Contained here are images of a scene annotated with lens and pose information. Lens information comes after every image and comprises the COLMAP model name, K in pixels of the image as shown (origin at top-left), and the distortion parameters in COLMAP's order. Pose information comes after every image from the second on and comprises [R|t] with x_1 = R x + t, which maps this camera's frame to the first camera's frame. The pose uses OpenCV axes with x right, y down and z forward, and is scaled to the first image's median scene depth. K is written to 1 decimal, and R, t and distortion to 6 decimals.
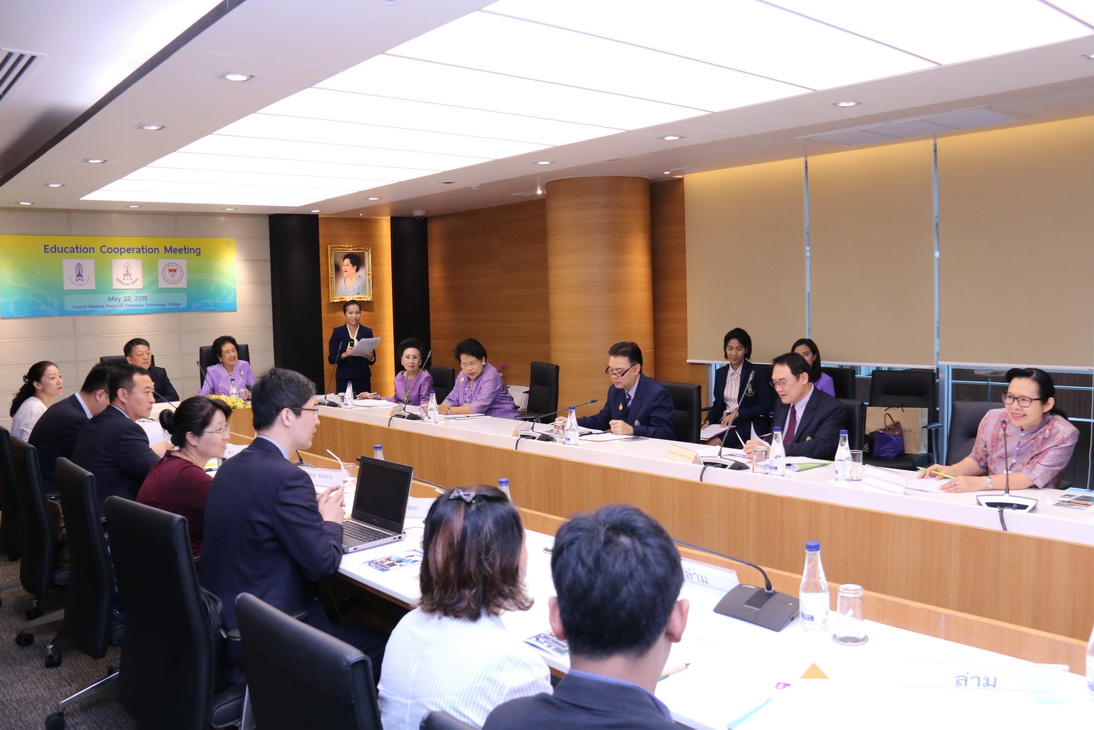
lens RADIAL K [[916.6, 0, 552.2], [0, 916.6, 363.6], [0, 0, 1]] dist [-0.196324, 0.177558]
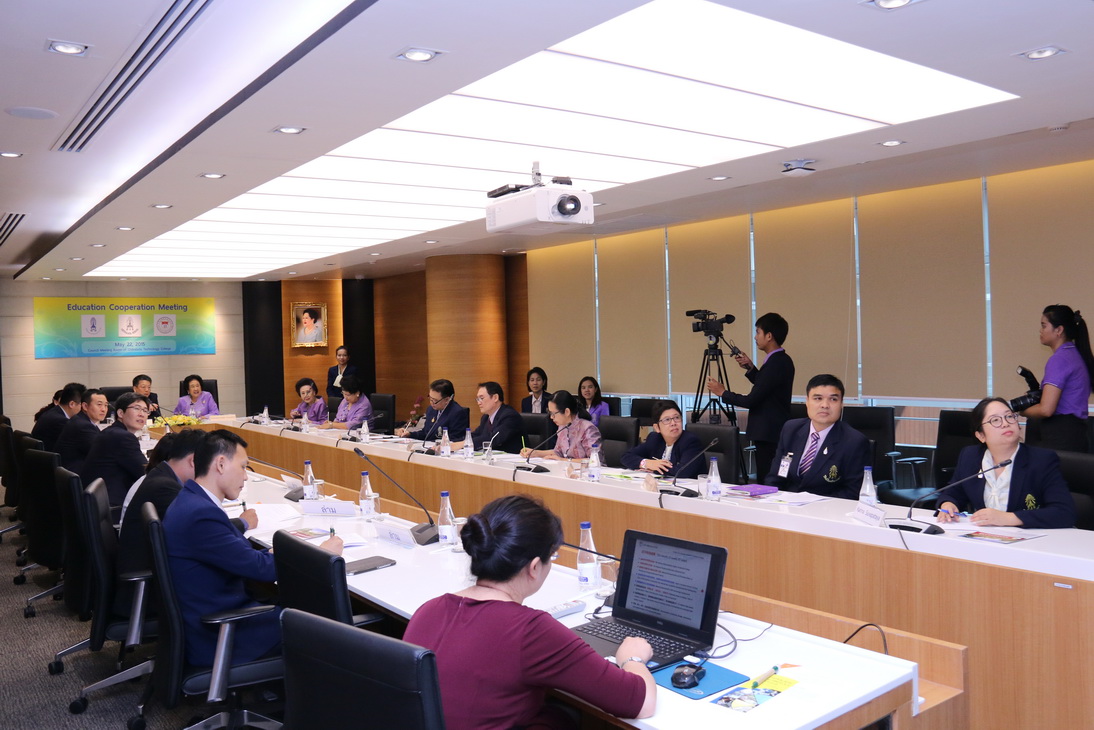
lens RADIAL K [[916.6, 0, 552.2], [0, 916.6, 363.6], [0, 0, 1]] dist [-0.196324, 0.177558]
pose [[0.997972, 0.000926, -0.063650, 0.230502], [-0.003854, 0.998939, -0.045889, 0.013047], [0.063540, 0.046041, 0.996917, -0.270674]]
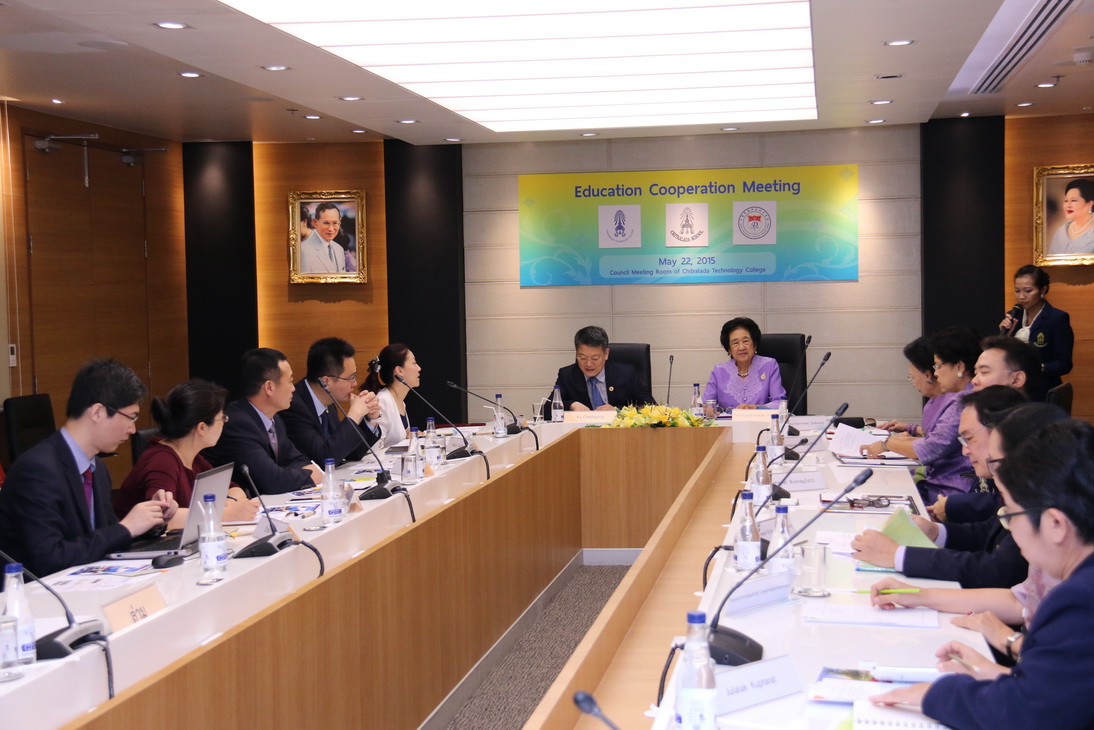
lens RADIAL K [[1709.0, 0, 552.2], [0, 1709.0, 364.0], [0, 0, 1]] dist [0.163314, 0.229172]
pose [[0.657126, 0.045657, -0.752397, 0.449091], [-0.047753, 0.998680, 0.018895, -0.014232], [0.752266, 0.023513, 0.658439, 0.053709]]
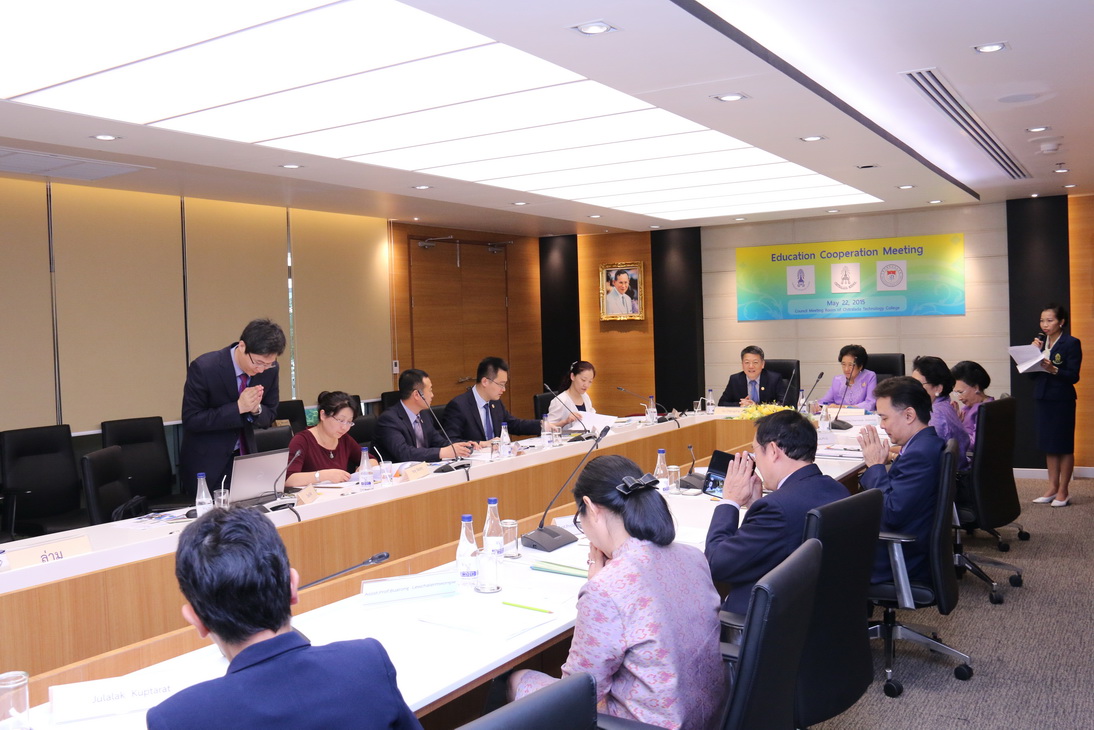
lens RADIAL K [[981.4, 0, 547.0], [0, 981.4, 365.0], [0, 0, 1]] dist [-0.165647, 0.199299]
pose [[0.313986, 0.050751, -0.948070, 0.454241], [-0.039041, 0.998416, 0.040516, -0.034230], [0.948624, 0.024292, 0.315470, 0.336044]]
